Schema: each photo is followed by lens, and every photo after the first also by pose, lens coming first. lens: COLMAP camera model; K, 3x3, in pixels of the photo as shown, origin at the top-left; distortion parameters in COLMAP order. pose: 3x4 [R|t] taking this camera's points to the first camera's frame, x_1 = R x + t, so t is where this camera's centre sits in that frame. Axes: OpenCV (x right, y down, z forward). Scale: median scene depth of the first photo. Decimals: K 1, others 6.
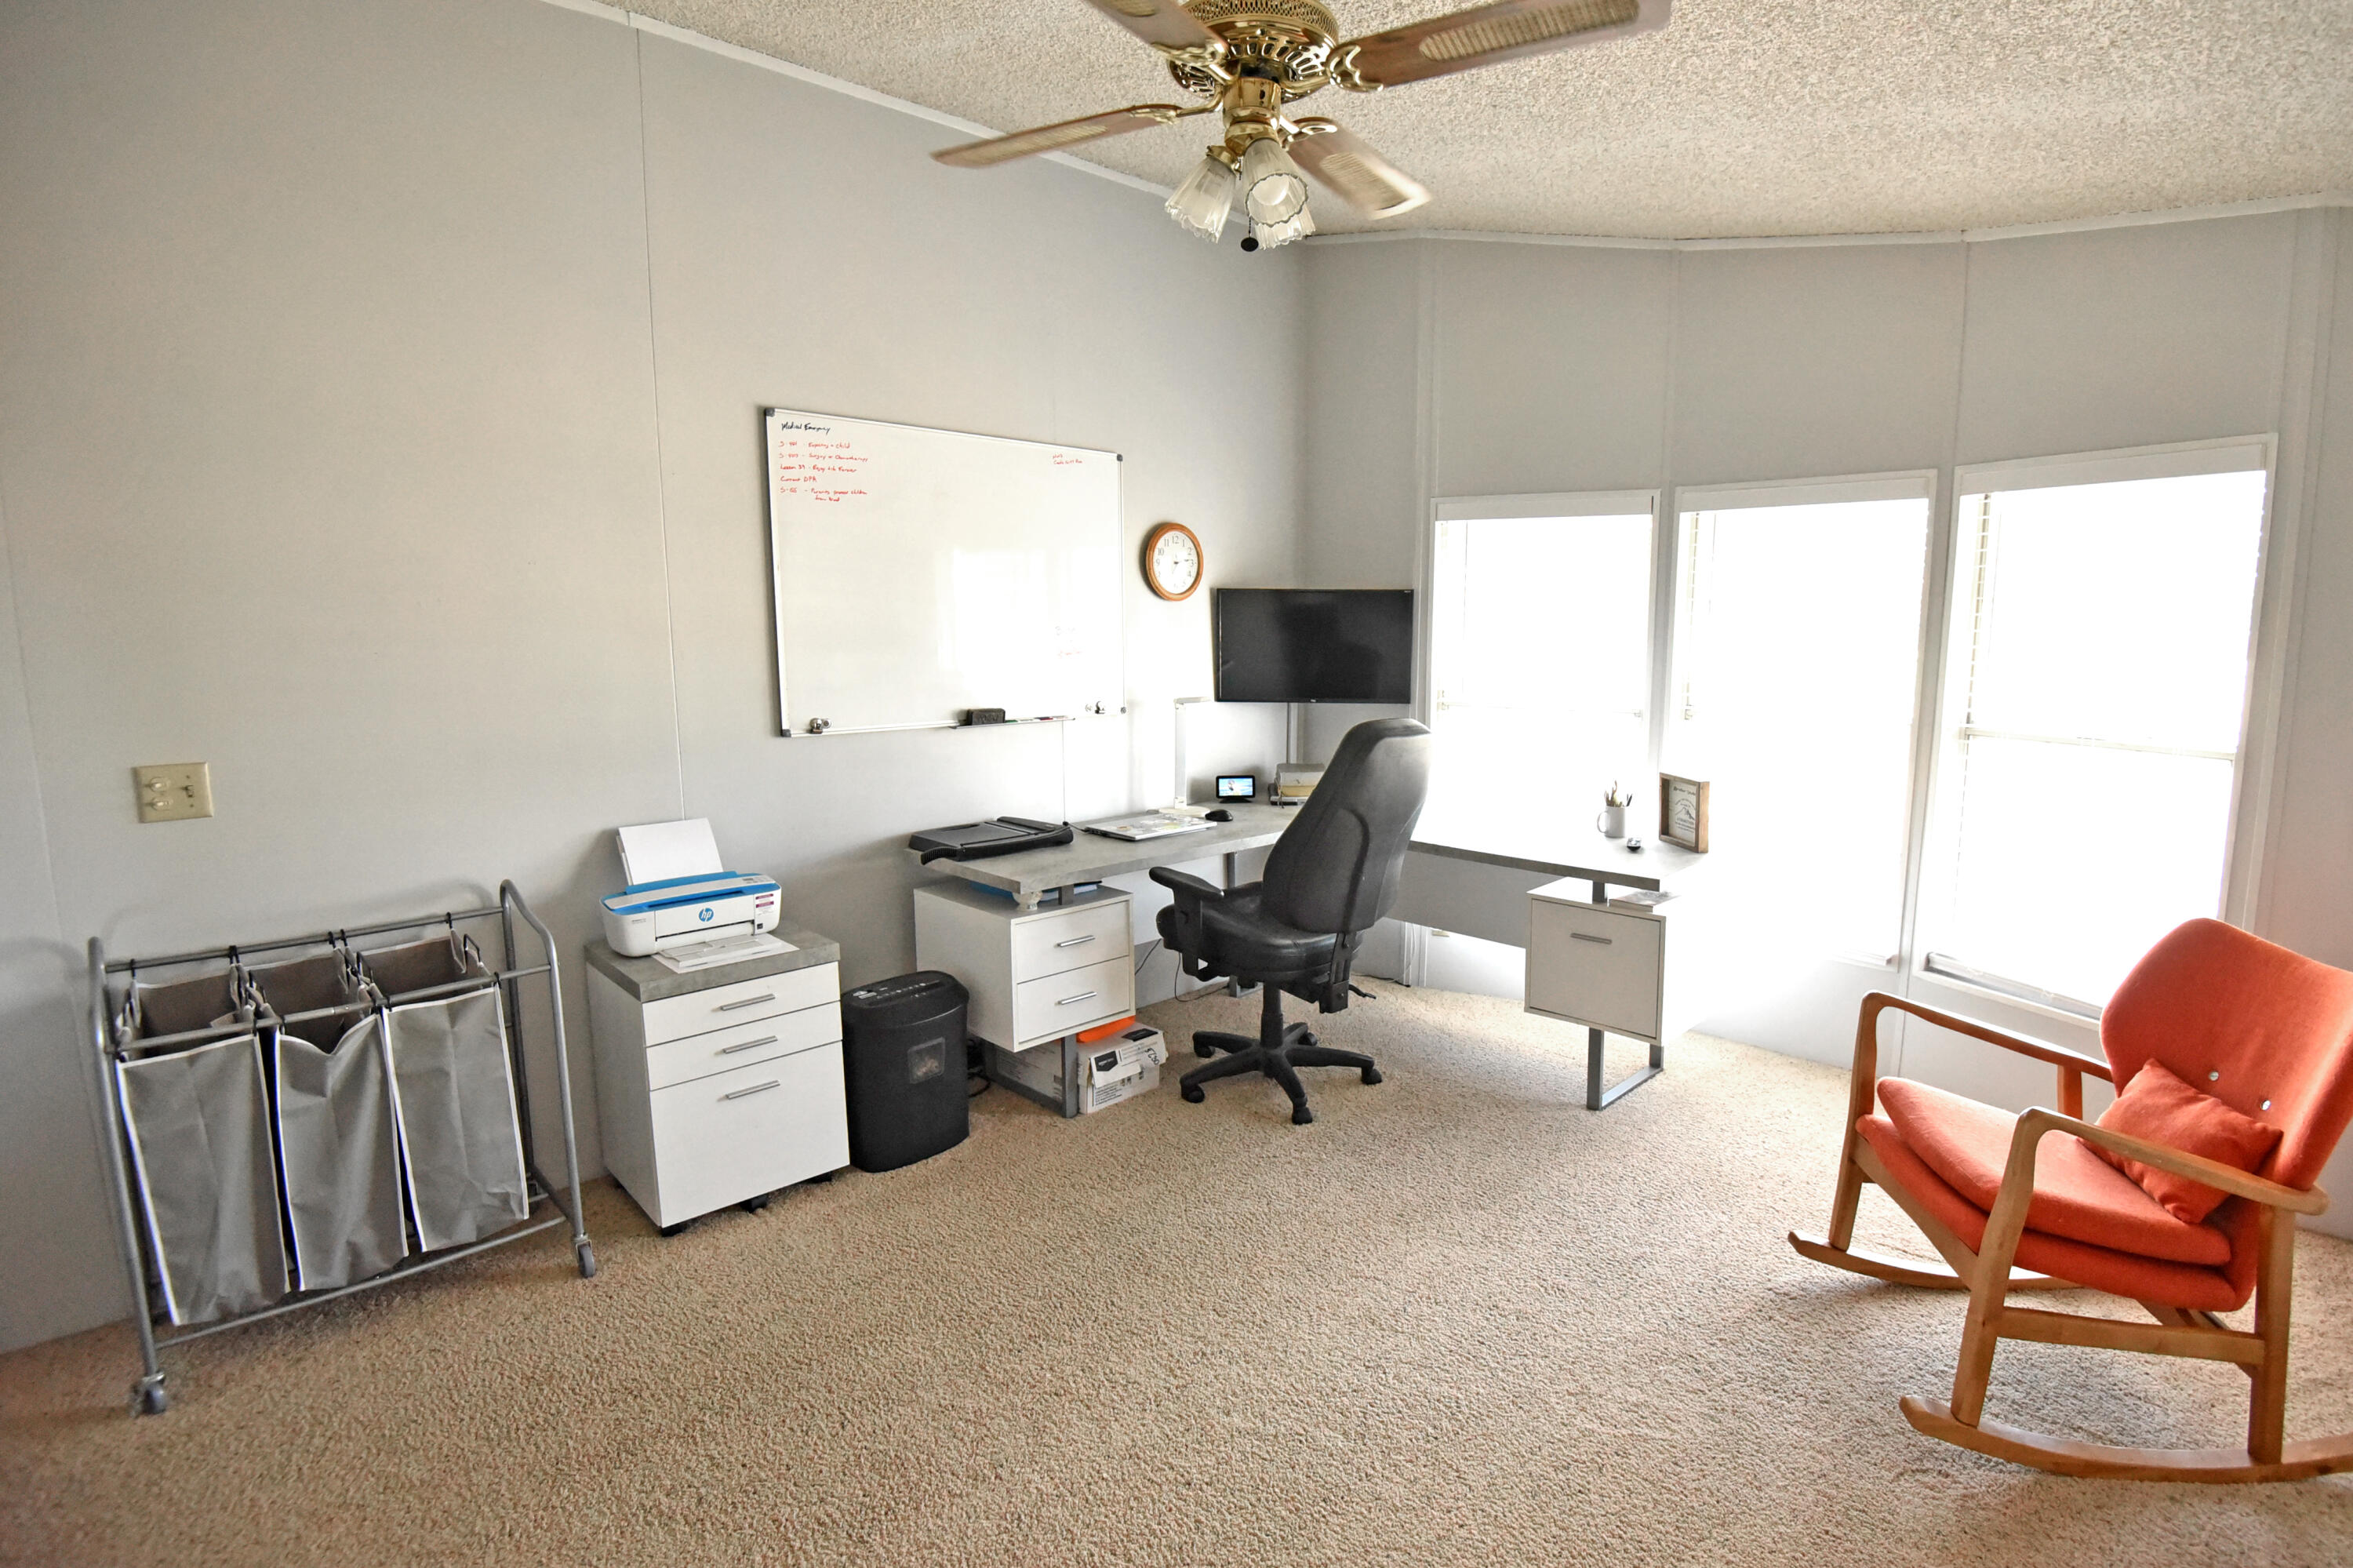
lens RADIAL K [[1145.2, 0, 1187.5], [0, 1145.2, 790.2], [0, 0, 1]] dist [-0.022161, -0.012770]
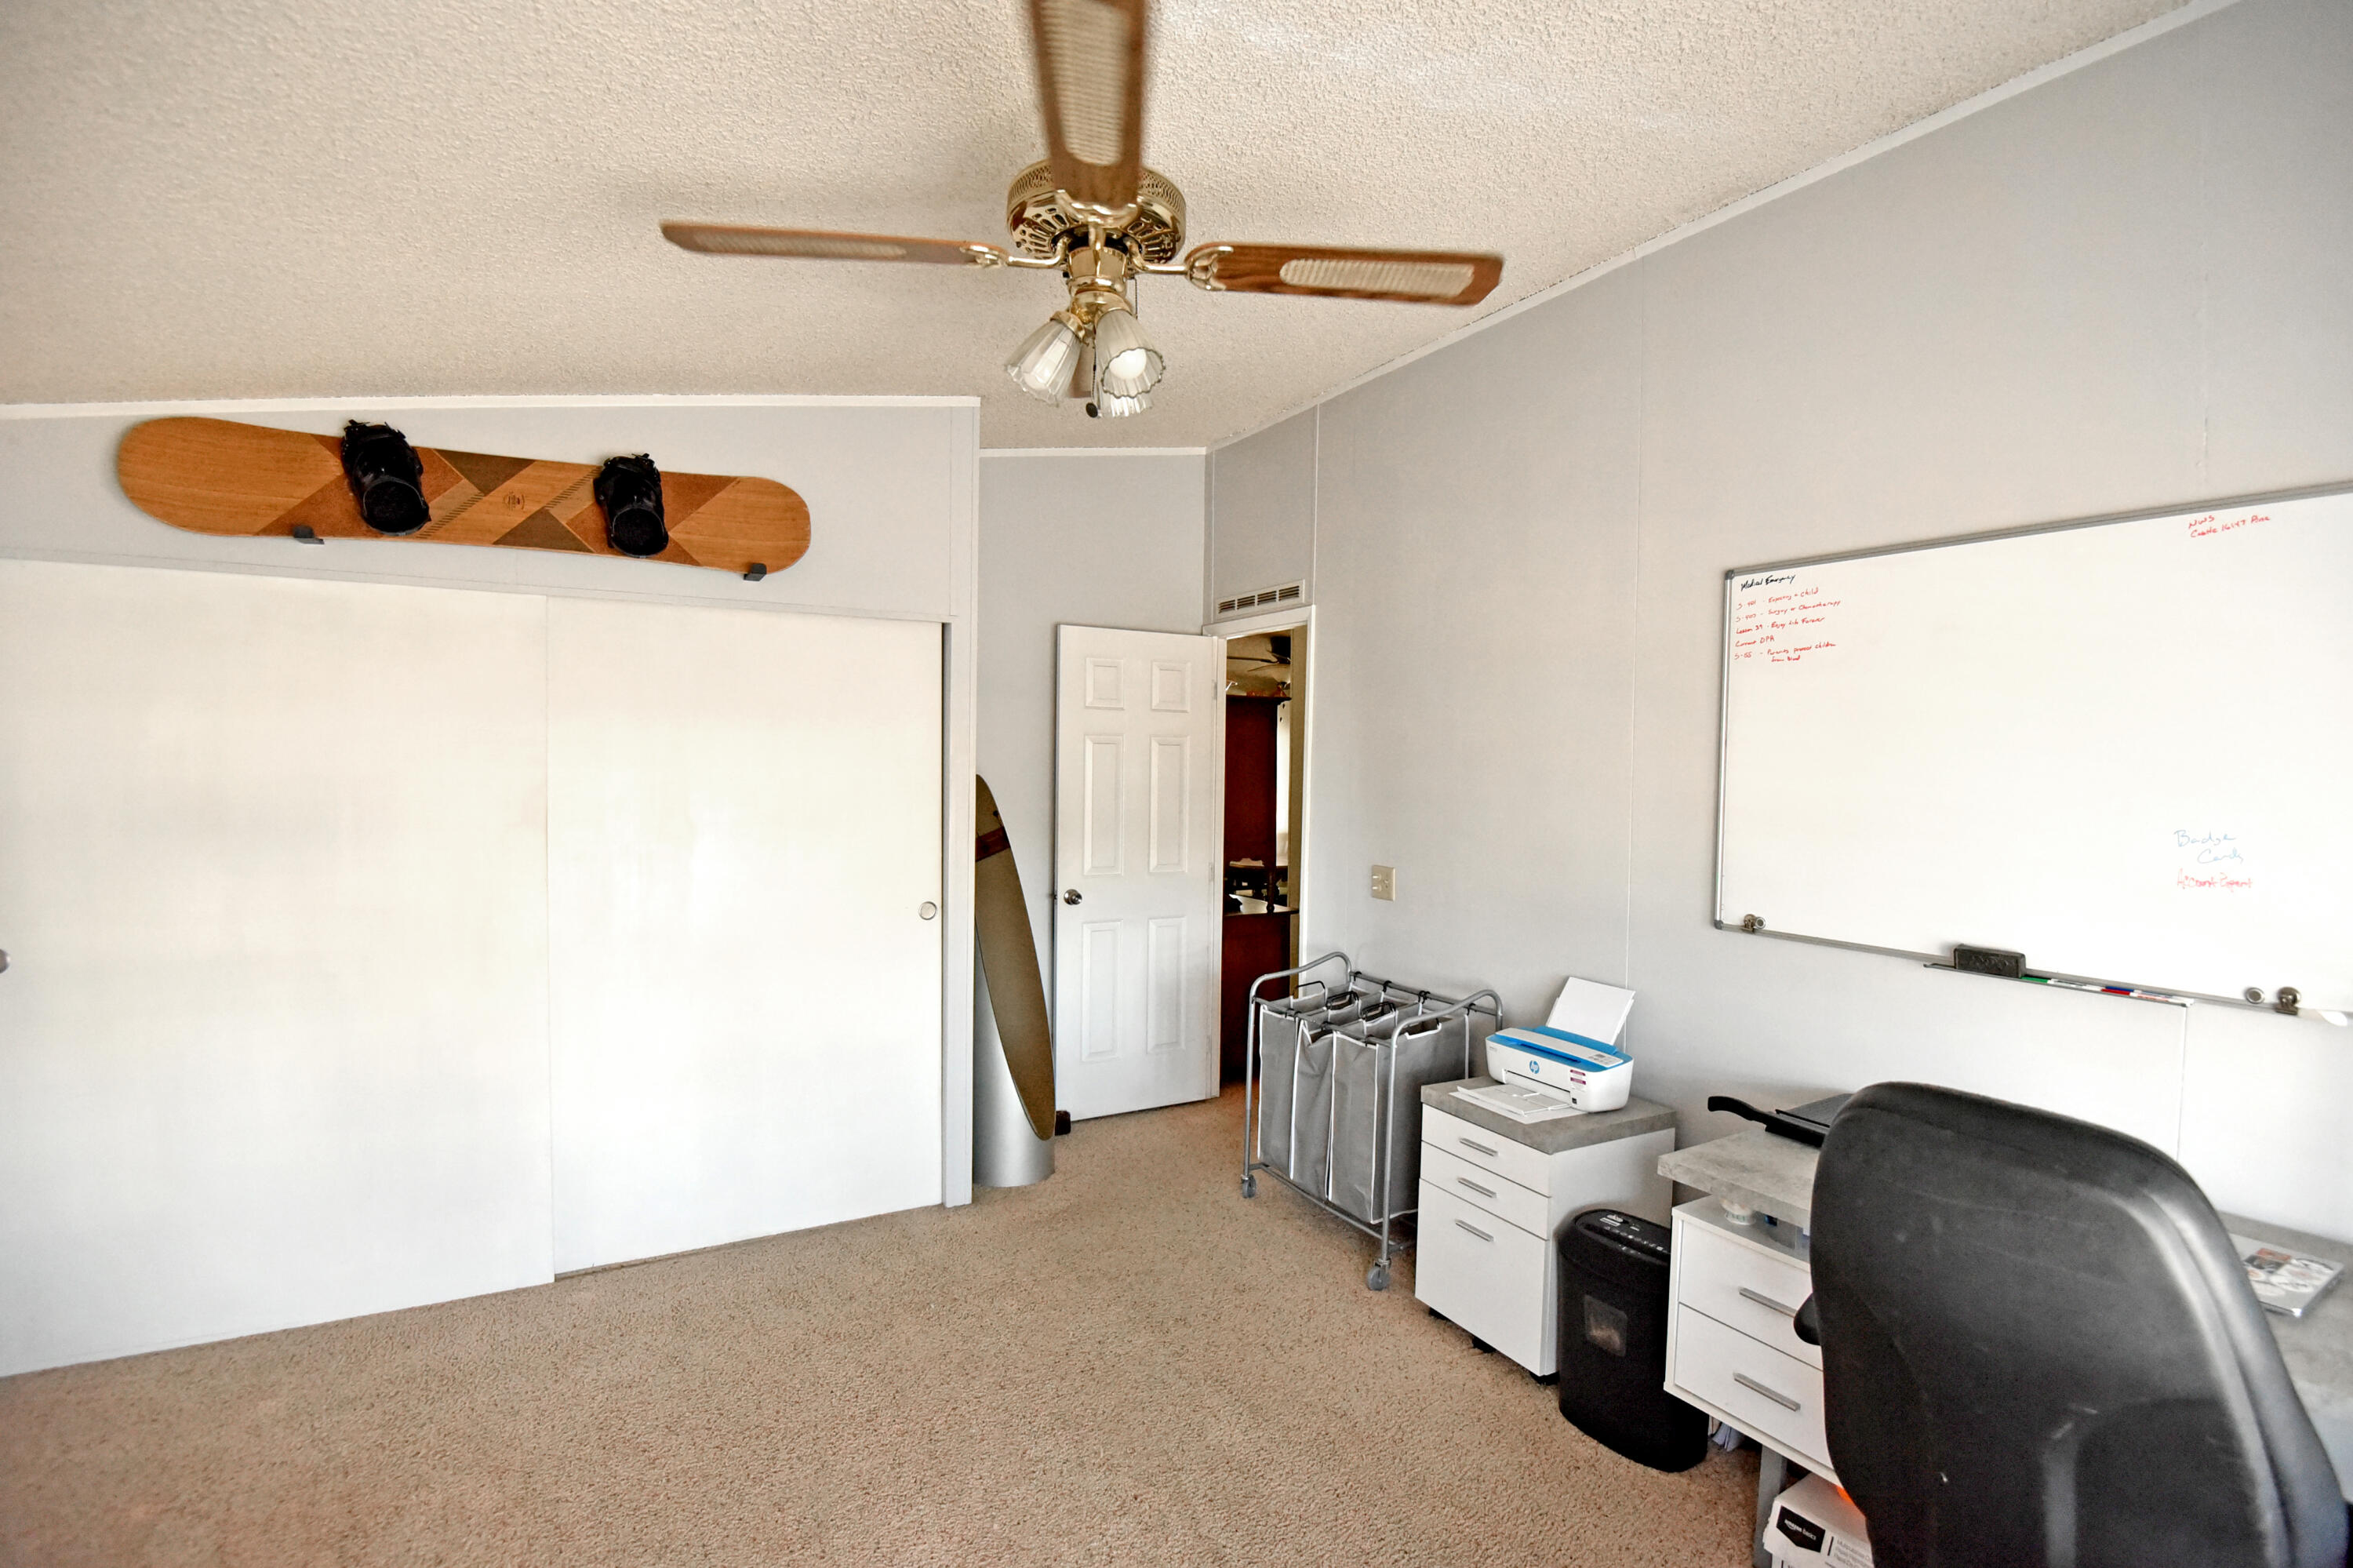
lens RADIAL K [[1145.2, 0, 1182.2], [0, 1145.2, 777.5], [0, 0, 1]] dist [-0.022161, -0.012770]
pose [[-0.266472, 0.004626, -0.963831, 0.627440], [-0.157789, 0.986288, 0.048358, -0.143036], [0.950839, 0.164969, -0.262088, 0.832622]]
